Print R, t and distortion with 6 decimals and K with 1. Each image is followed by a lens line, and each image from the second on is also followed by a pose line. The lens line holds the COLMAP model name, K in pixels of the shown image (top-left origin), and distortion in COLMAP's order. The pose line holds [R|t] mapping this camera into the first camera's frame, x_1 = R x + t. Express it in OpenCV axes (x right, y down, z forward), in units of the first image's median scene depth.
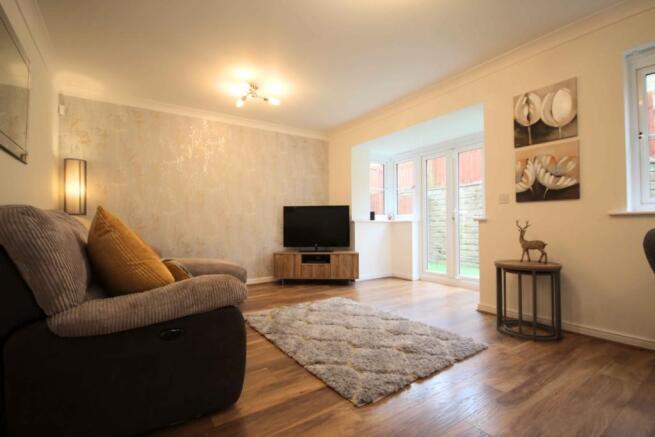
lens RADIAL K [[301.9, 0, 329.7], [0, 301.9, 223.0], [0, 0, 1]] dist [0.005263, -0.007388]
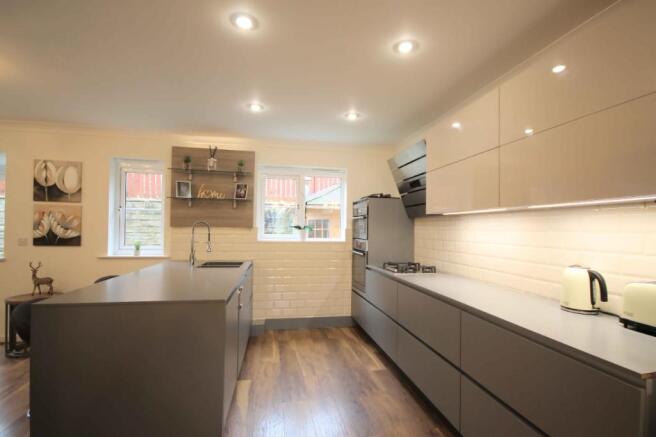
lens RADIAL K [[318.4, 0, 333.1], [0, 318.4, 222.7], [0, 0, 1]] dist [0.001322, -0.003255]
pose [[0.382748, 0.026457, 0.923474, -0.106413], [-0.025383, 0.999514, -0.018115, -0.167039], [-0.923504, -0.016507, 0.383233, -0.603814]]
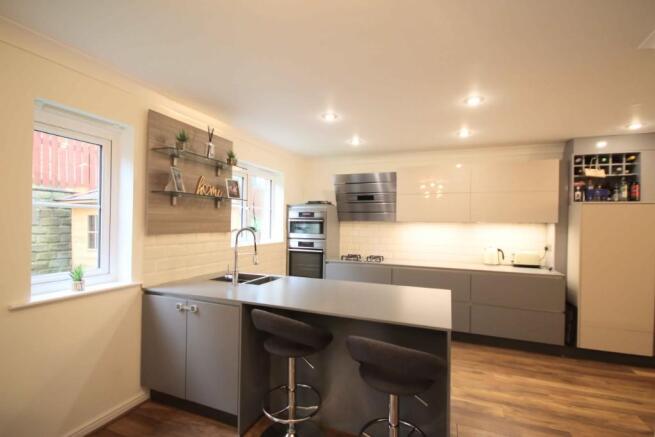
lens RADIAL K [[301.9, 0, 328.0], [0, 301.9, 219.0], [0, 0, 1]] dist [0.005263, -0.007388]
pose [[-0.576193, 0.005566, 0.817295, -0.077091], [-0.019019, 0.999615, -0.020215, -0.194422], [-0.817092, -0.027192, -0.575865, 0.631010]]
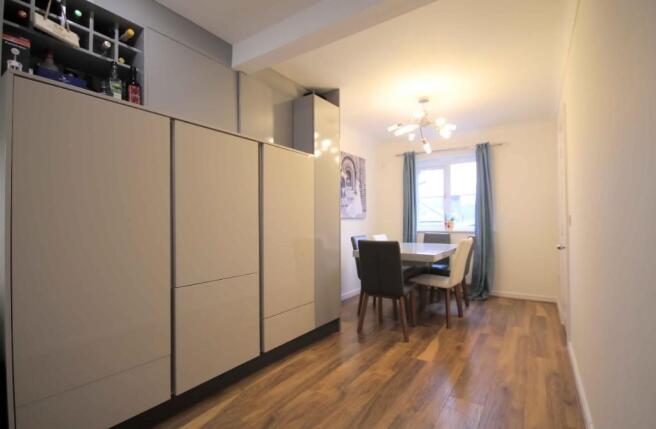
lens RADIAL K [[311.9, 0, 330.1], [0, 311.9, 220.0], [0, 0, 1]] dist [-0.001794, -0.000554]
pose [[-0.922149, 0.009380, -0.386721, 0.065327], [0.018391, 0.999639, -0.019606, -0.076957], [0.386397, -0.025192, -0.921988, -0.245507]]
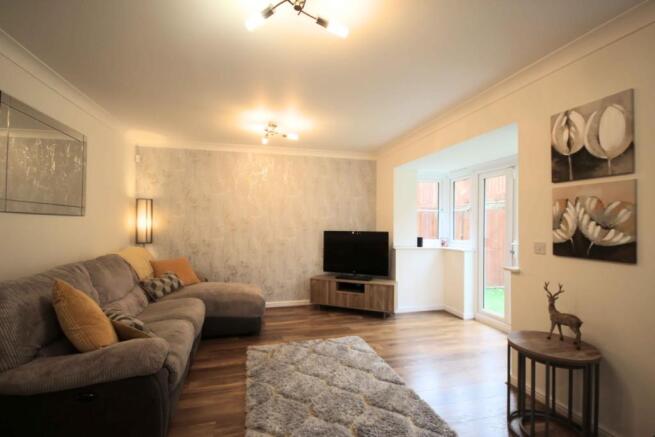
lens RADIAL K [[301.9, 0, 328.9], [0, 301.9, 223.0], [0, 0, 1]] dist [0.005263, -0.007388]
pose [[0.942486, 0.011595, -0.334045, 0.335662], [-0.011022, 0.999933, 0.003610, -0.144282], [0.334065, 0.000280, 0.942550, 0.098966]]
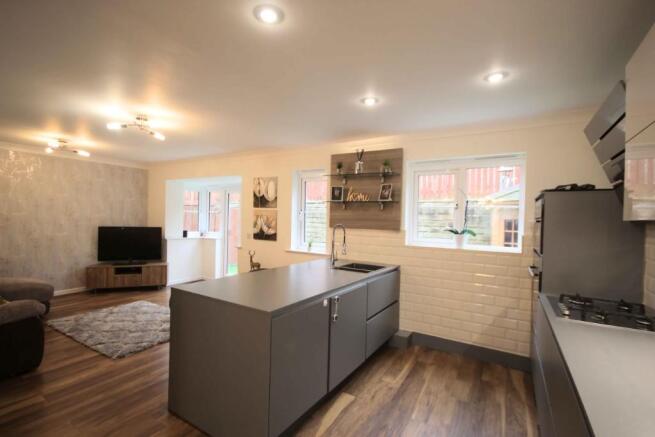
lens RADIAL K [[301.9, 0, 328.4], [0, 301.9, 221.8], [0, 0, 1]] dist [0.005263, -0.007388]
pose [[0.905899, 0.023400, 0.422846, 0.269173], [-0.033904, 0.999275, 0.017336, -0.209344], [-0.422134, -0.030041, 0.906036, -0.740115]]
